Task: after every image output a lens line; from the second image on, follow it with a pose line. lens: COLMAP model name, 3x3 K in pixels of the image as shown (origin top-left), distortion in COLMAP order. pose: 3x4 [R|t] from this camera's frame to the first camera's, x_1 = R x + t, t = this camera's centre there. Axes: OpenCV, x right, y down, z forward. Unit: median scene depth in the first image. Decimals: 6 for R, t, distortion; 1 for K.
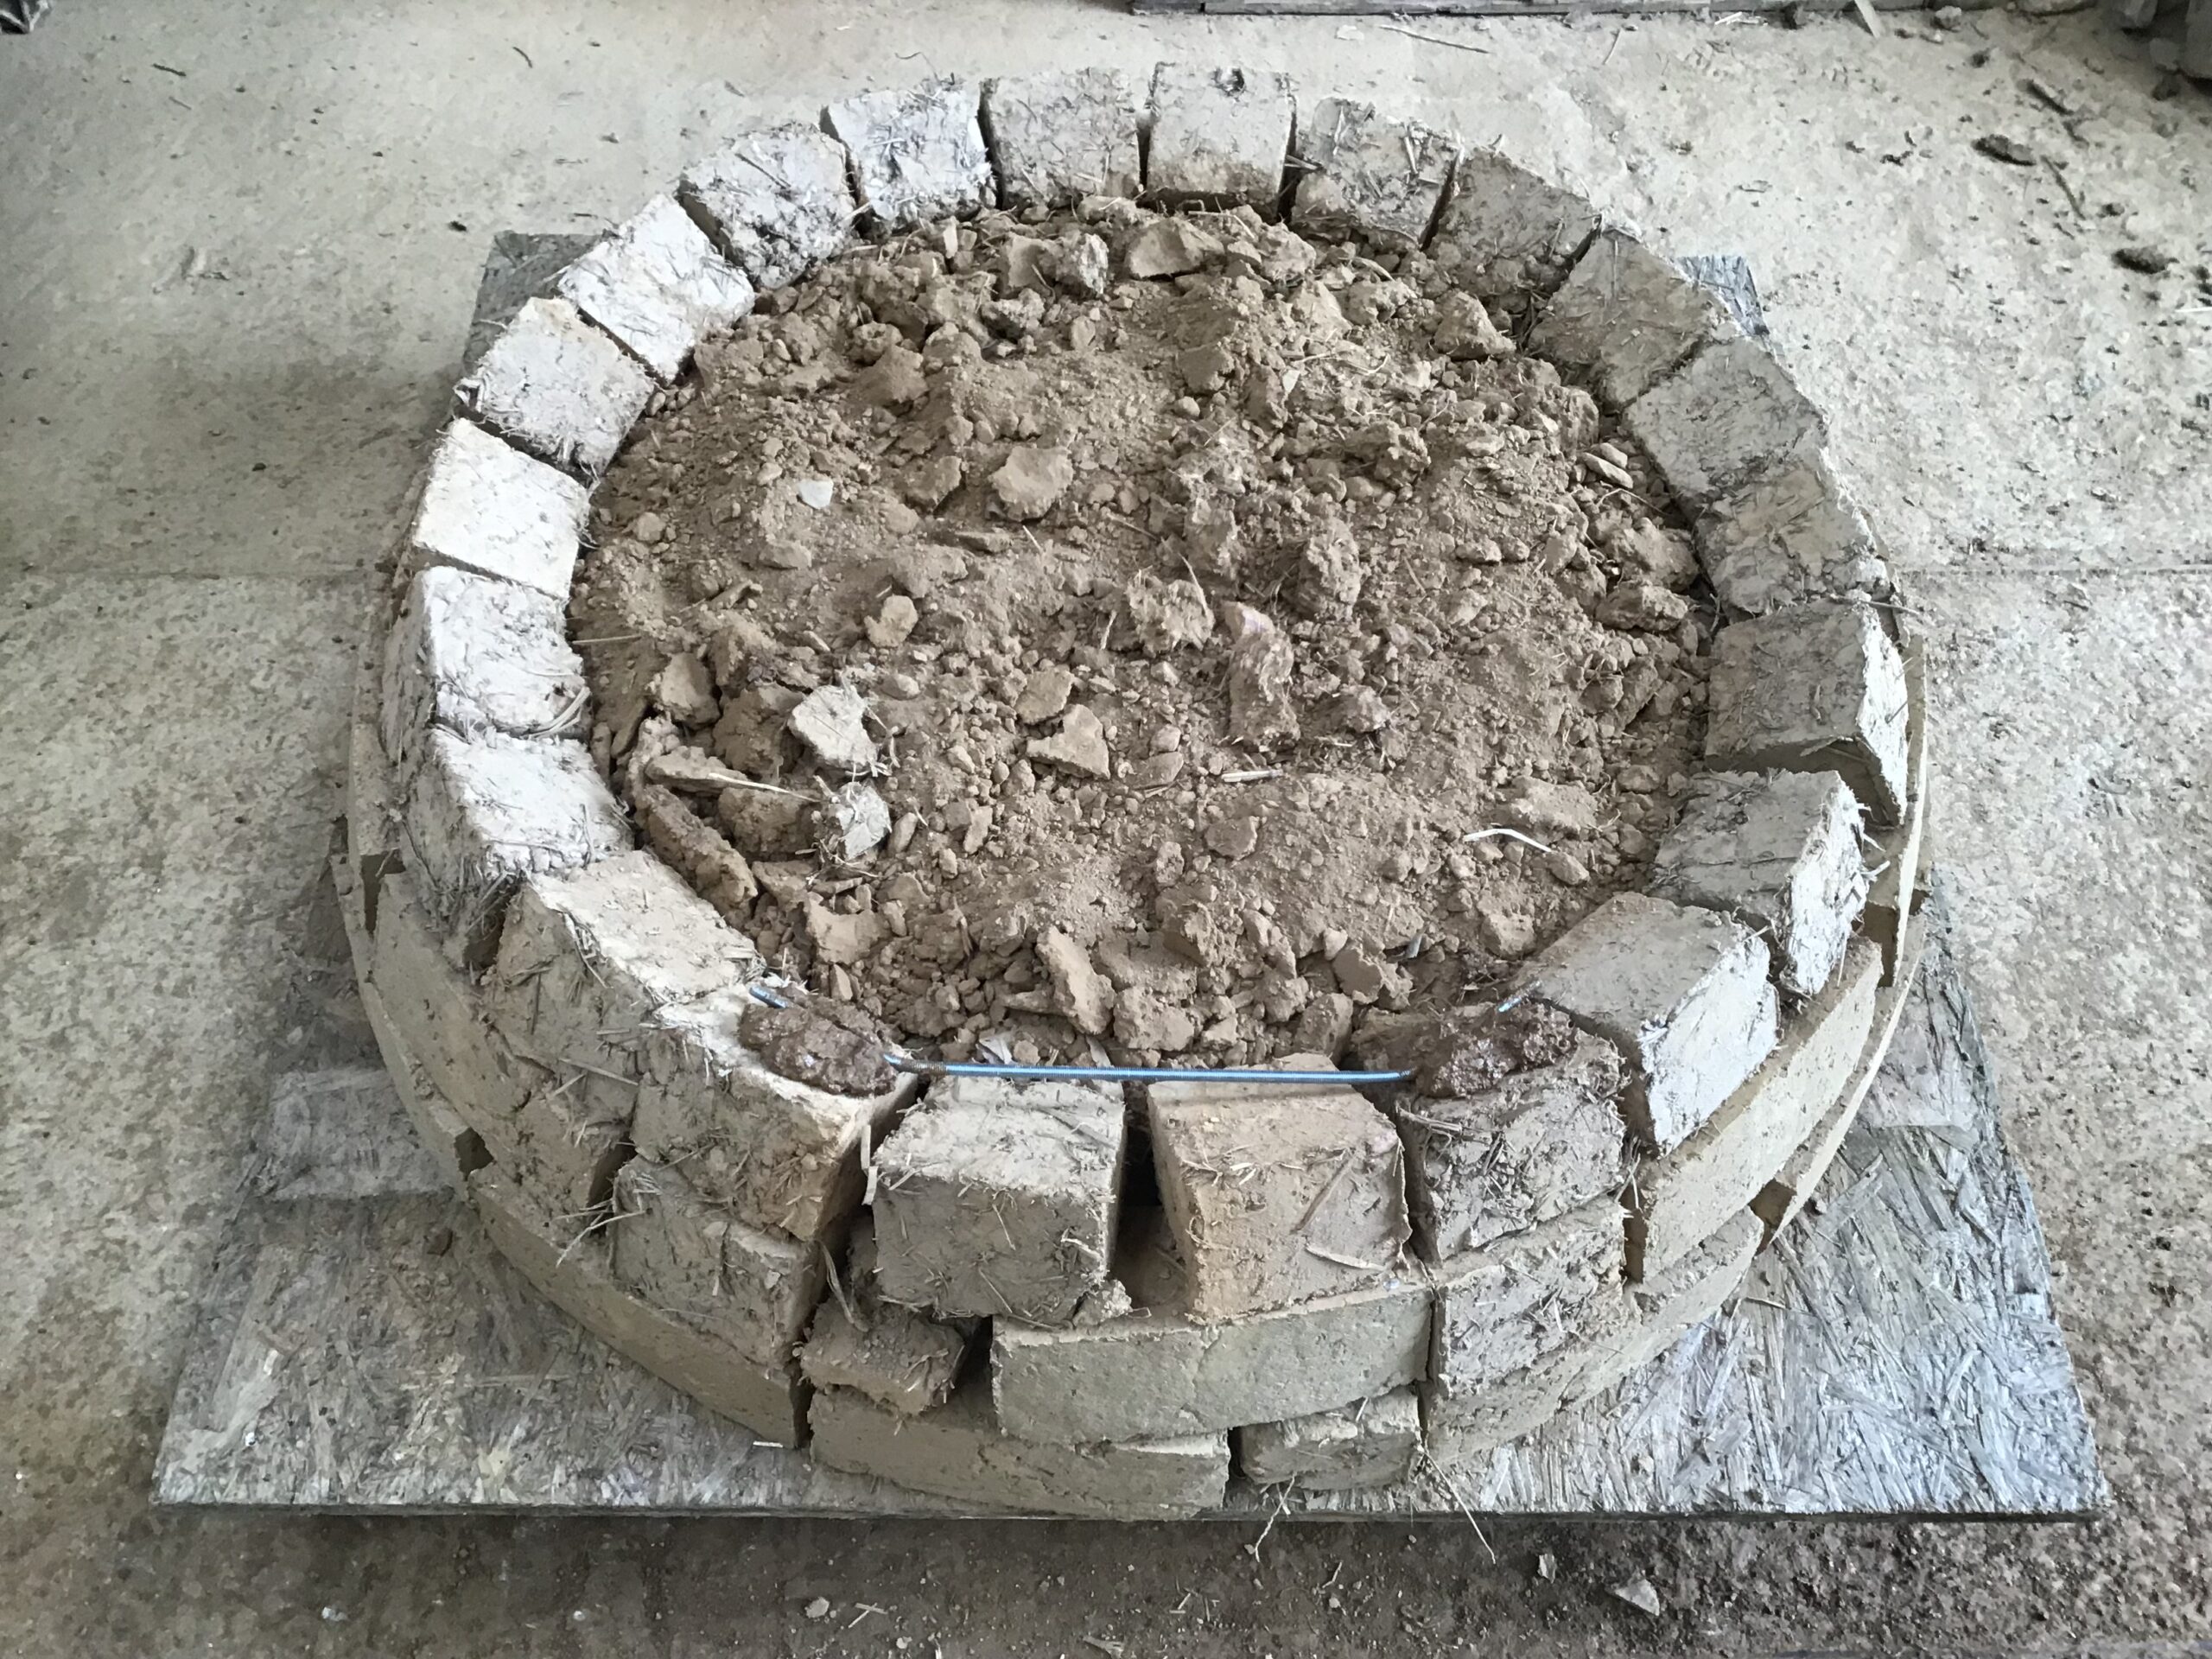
lens RADIAL K [[1947.7, 0, 1170.4], [0, 1947.7, 807.9], [0, 0, 1]] dist [0.036777, -0.049152]
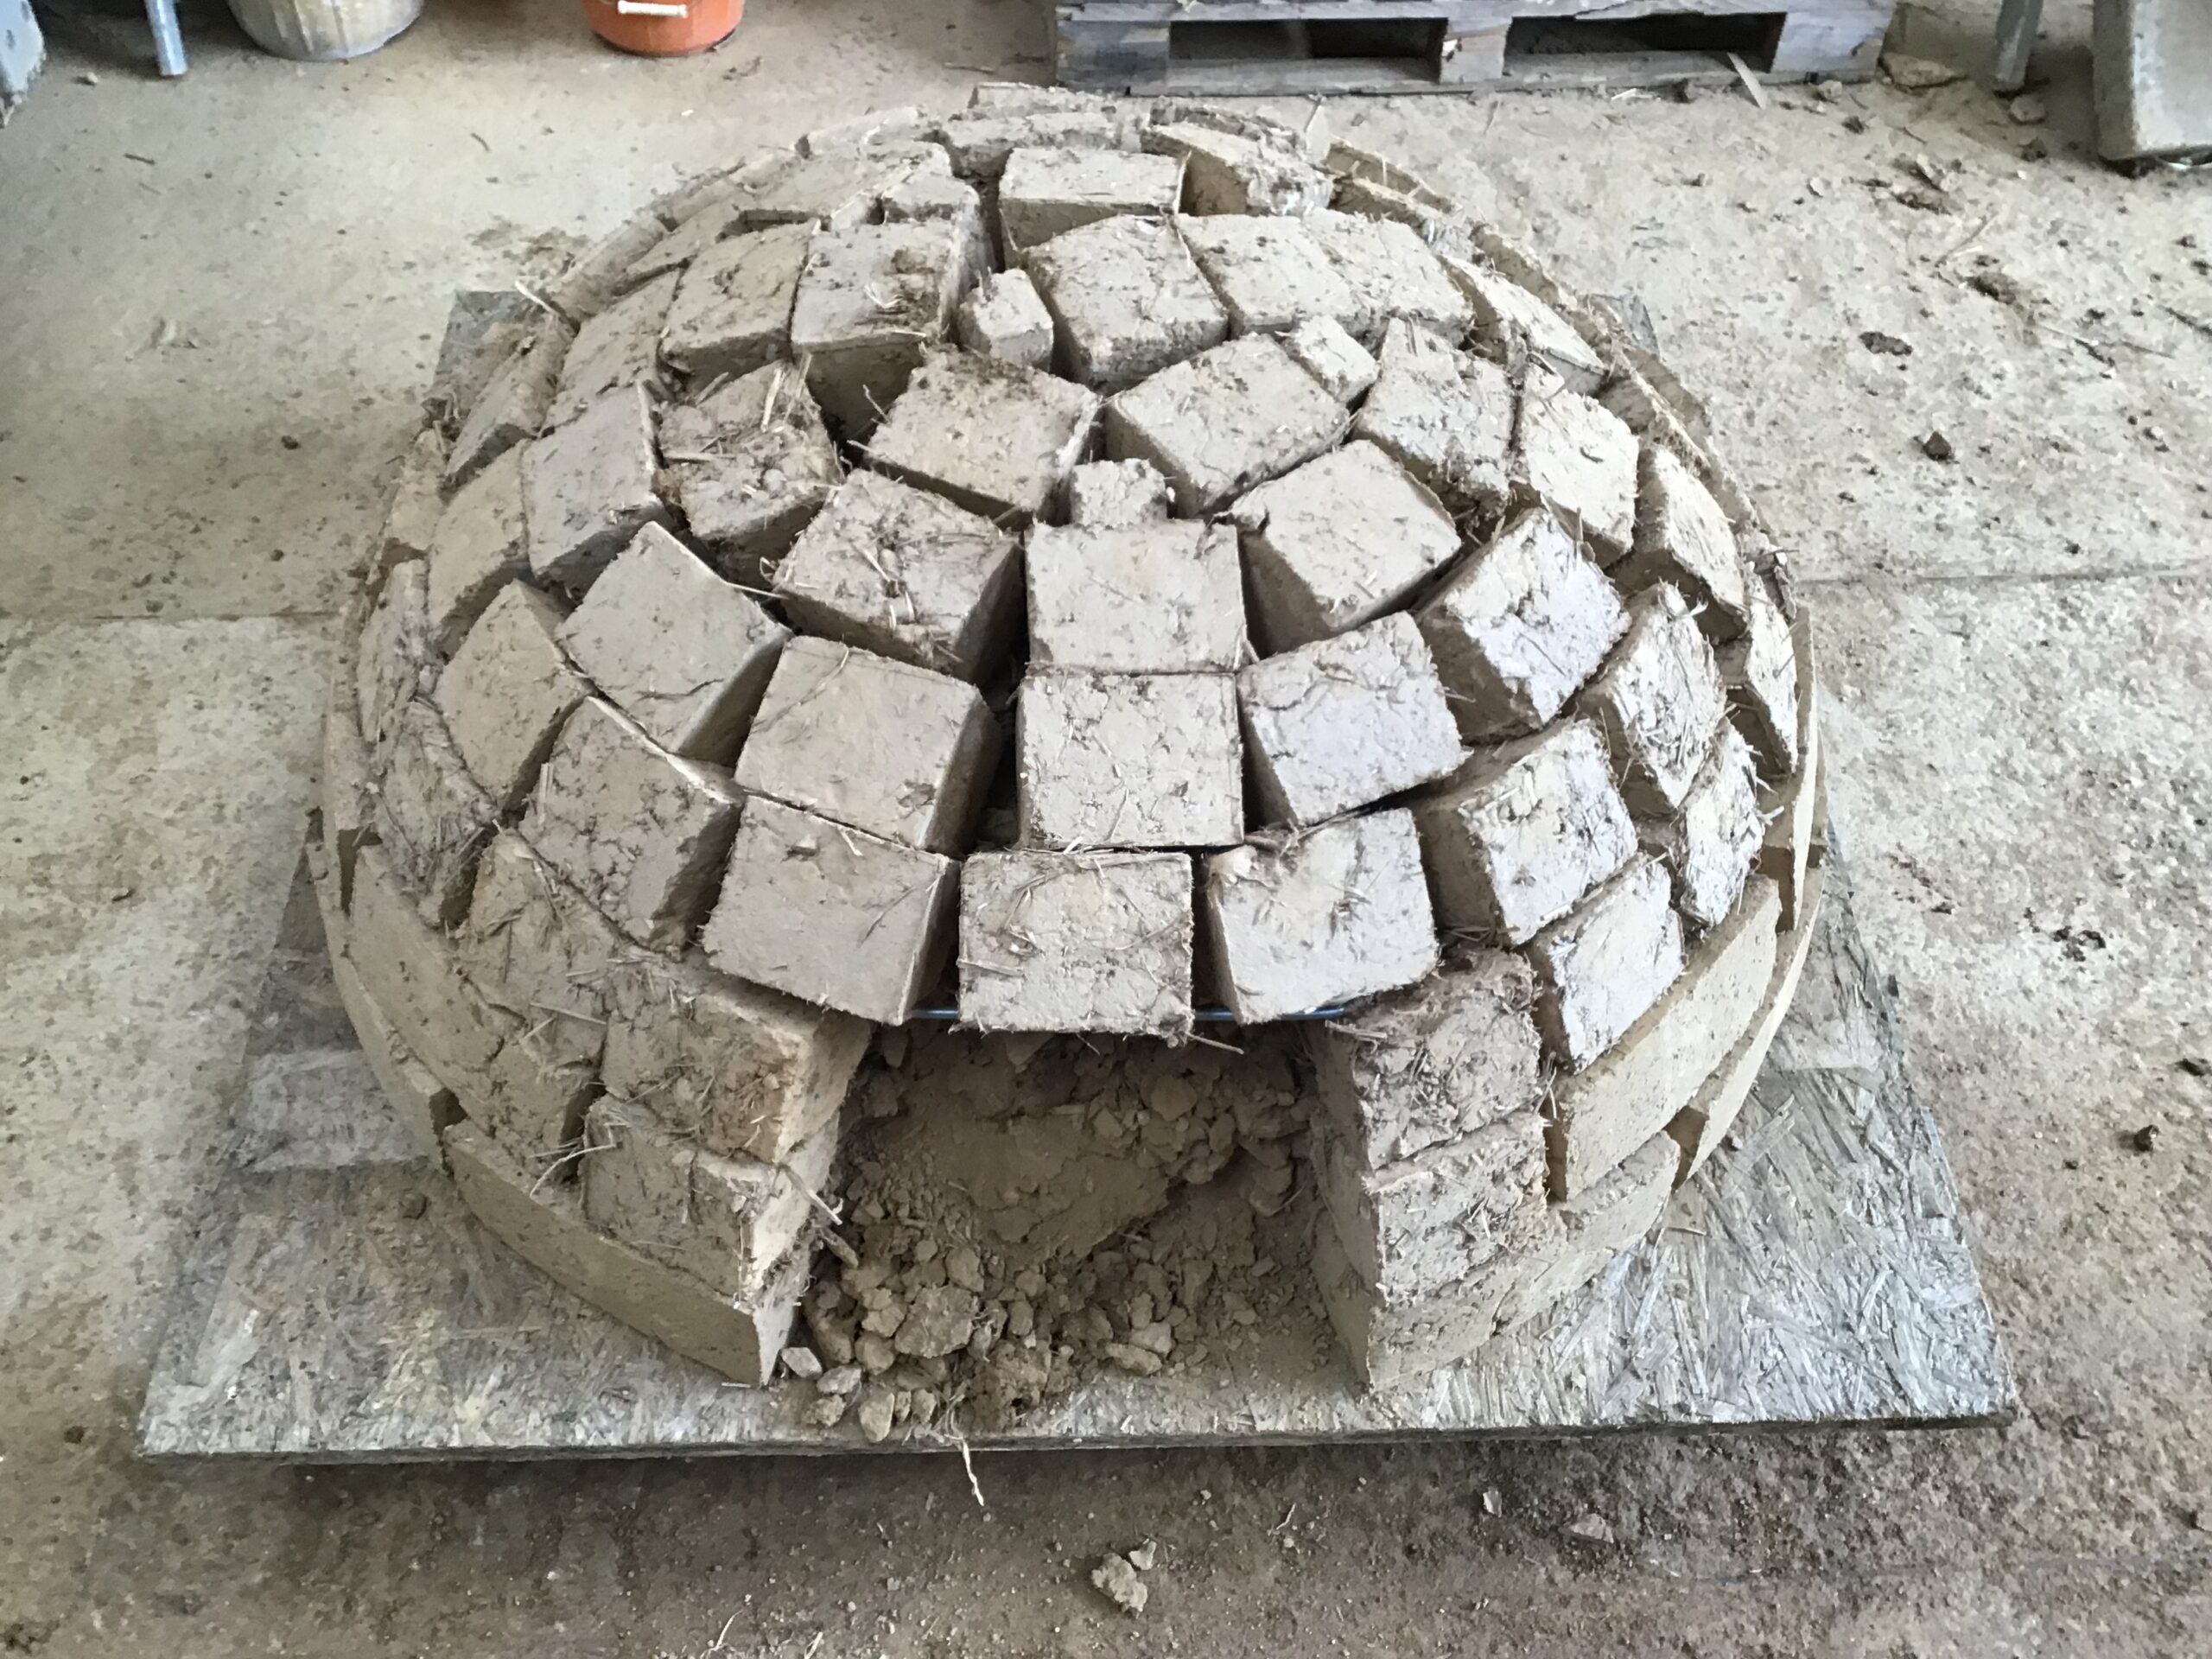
lens RADIAL K [[1947.7, 0, 1169.6], [0, 1947.7, 800.4], [0, 0, 1]] dist [0.036777, -0.049152]
pose [[0.999375, -0.025528, 0.024455, 0.006397], [0.027075, 0.997508, -0.065158, 0.084061], [-0.022731, 0.065780, 0.997575, -0.056893]]
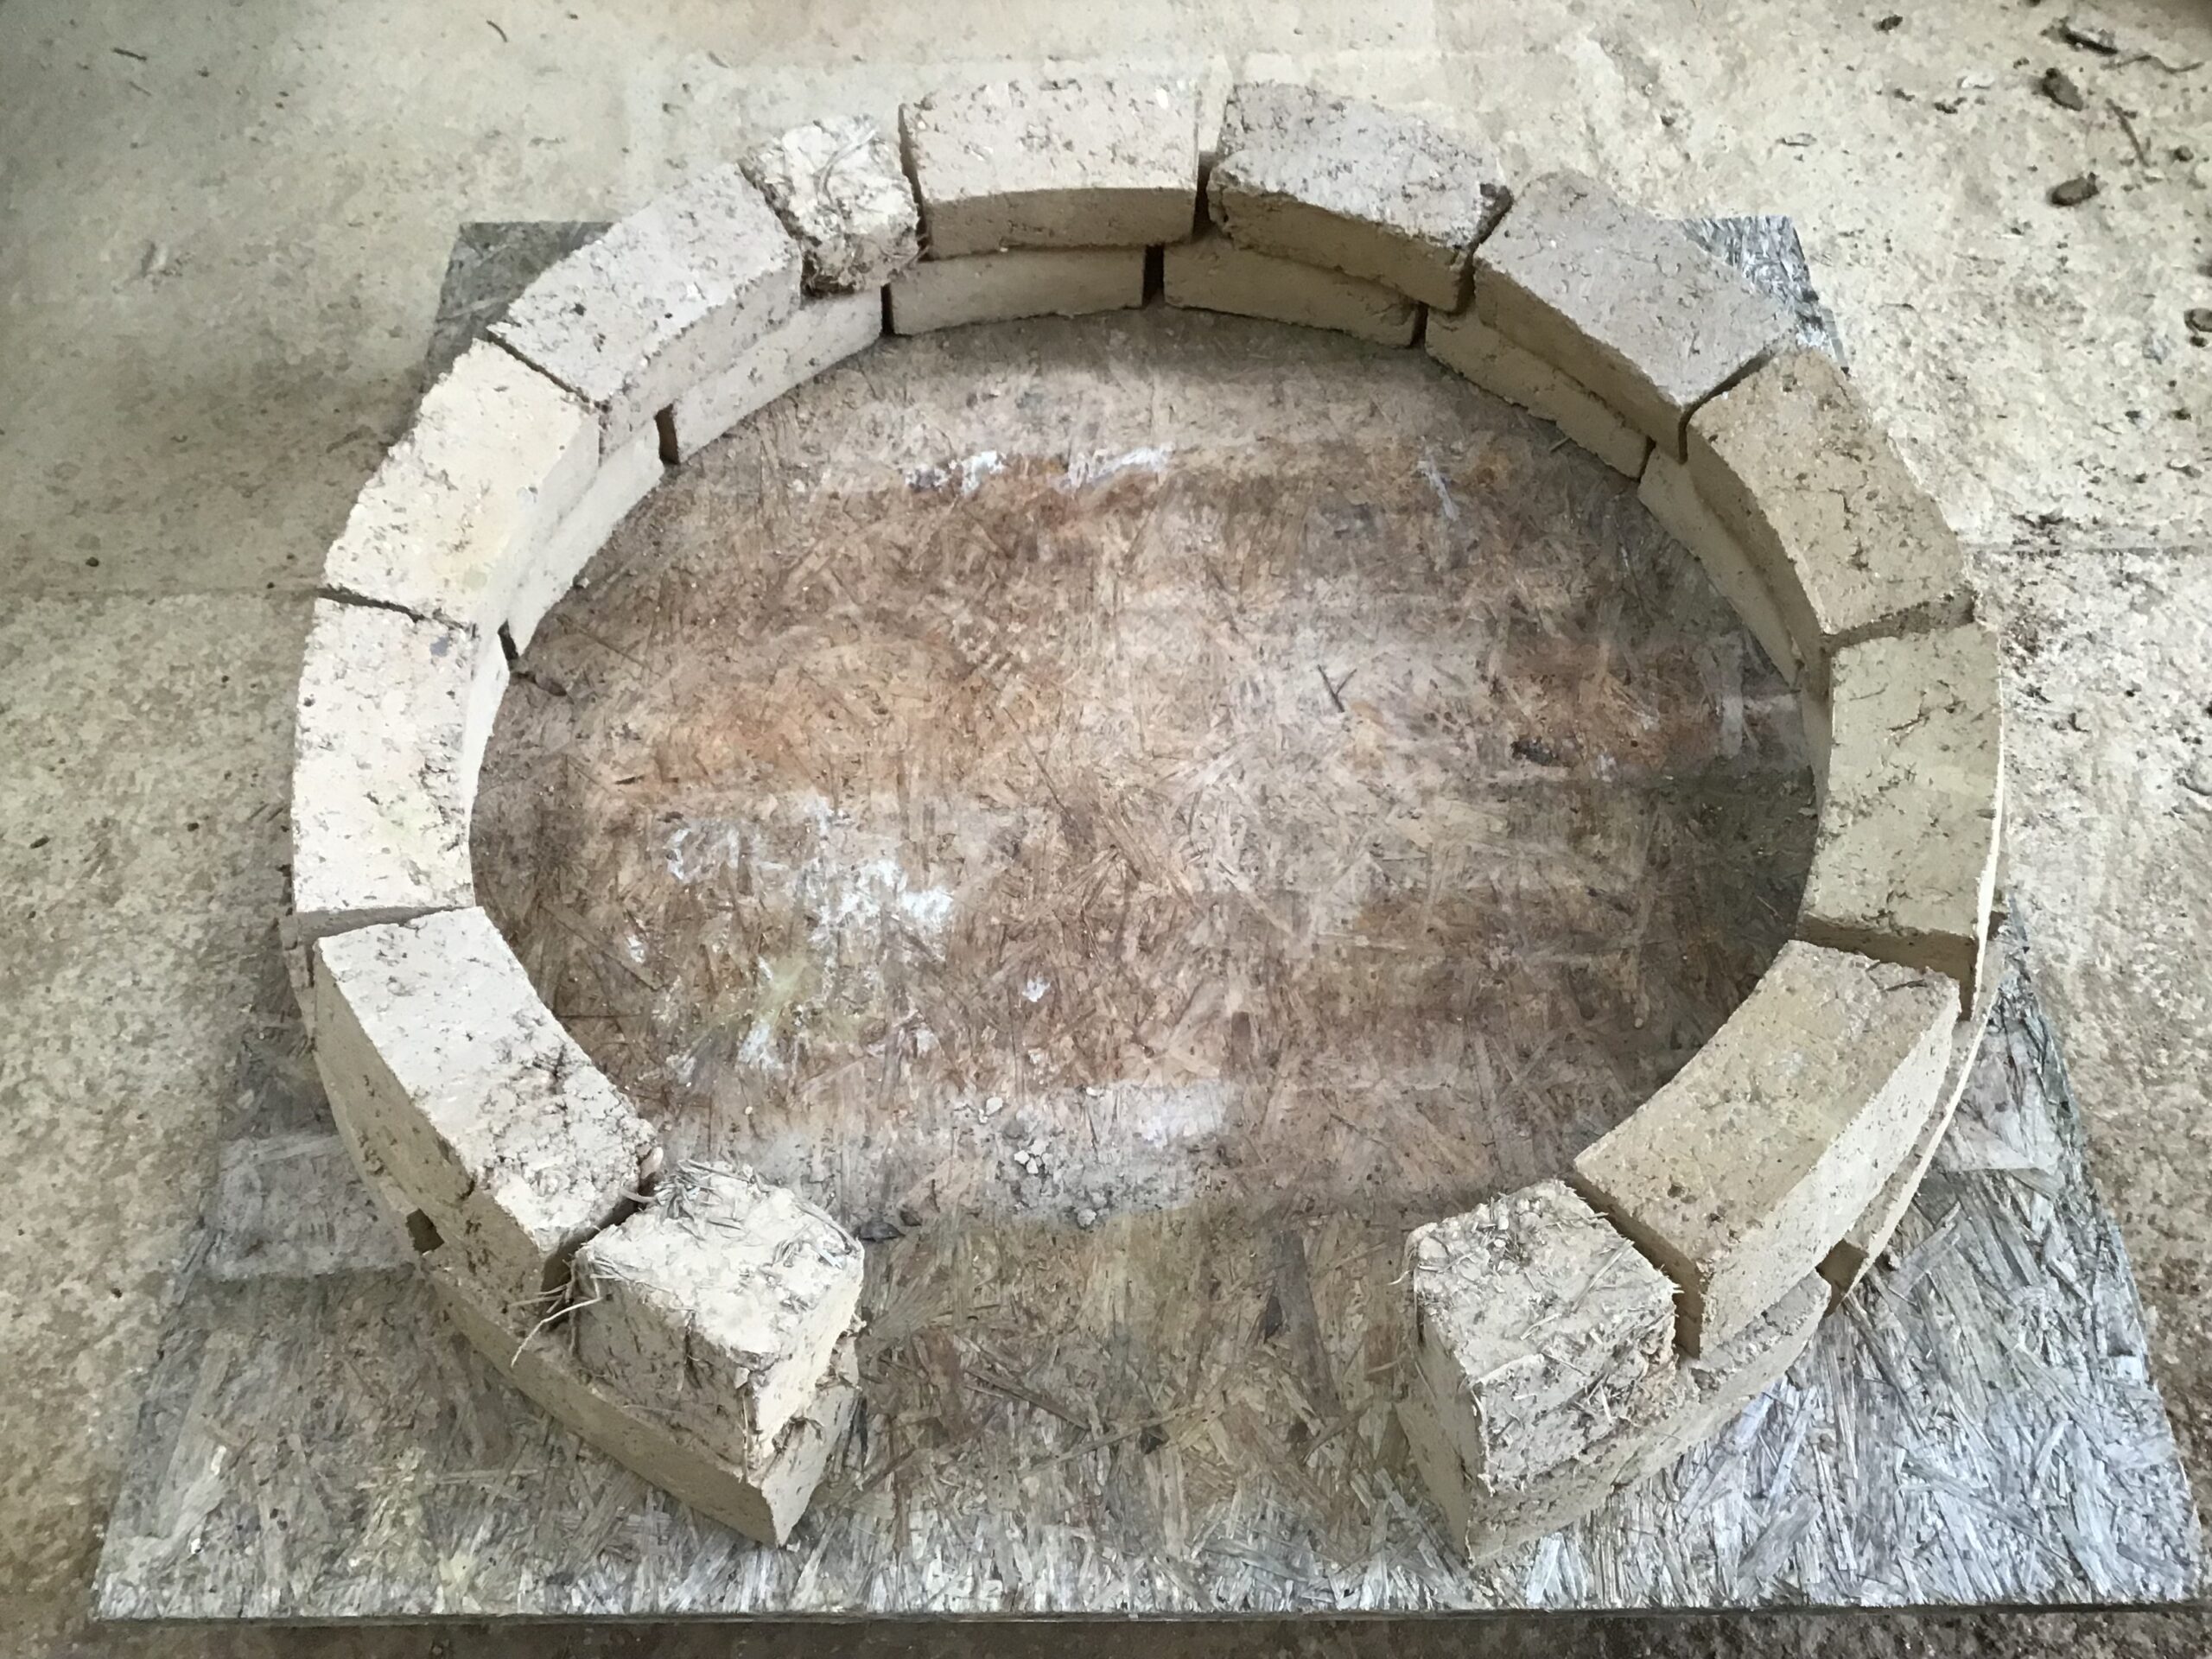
lens RADIAL K [[1947.7, 0, 1160.5], [0, 1947.7, 809.0], [0, 0, 1]] dist [0.036777, -0.049152]
pose [[0.999638, -0.016366, -0.021336, 0.011969], [0.016796, 0.999656, 0.020159, -0.034709], [0.020999, -0.020511, 0.999569, 0.081756]]
